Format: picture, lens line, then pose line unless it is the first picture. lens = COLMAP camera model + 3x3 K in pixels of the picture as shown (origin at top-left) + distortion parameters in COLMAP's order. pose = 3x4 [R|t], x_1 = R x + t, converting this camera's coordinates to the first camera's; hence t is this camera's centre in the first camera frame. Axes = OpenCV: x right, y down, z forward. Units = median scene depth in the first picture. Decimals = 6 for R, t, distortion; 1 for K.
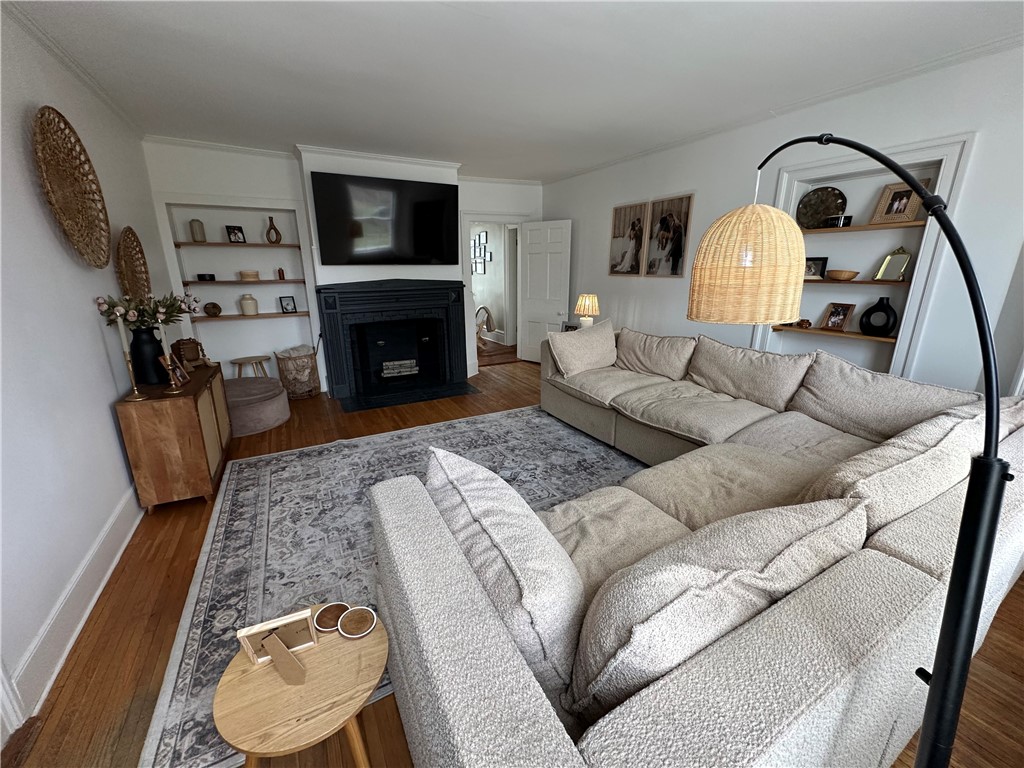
lens RADIAL K [[408.5, 0, 512.6], [0, 408.5, 382.4], [0, 0, 1]] dist [-0.002399, -0.000377]
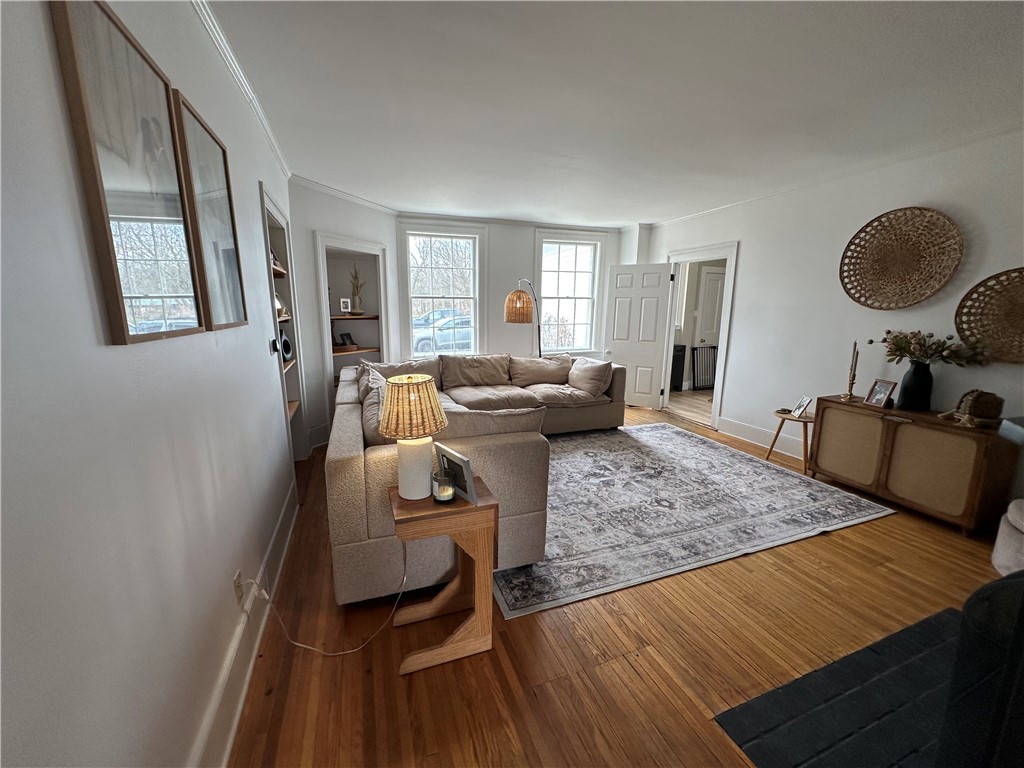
lens RADIAL K [[408.5, 0, 509.6], [0, 408.5, 386.4], [0, 0, 1]] dist [-0.002399, -0.000377]
pose [[-0.989362, -0.033679, 0.141520, 0.062437], [0.033346, 0.894423, 0.445978, -0.523529], [-0.141599, 0.445953, -0.883785, 1.867093]]
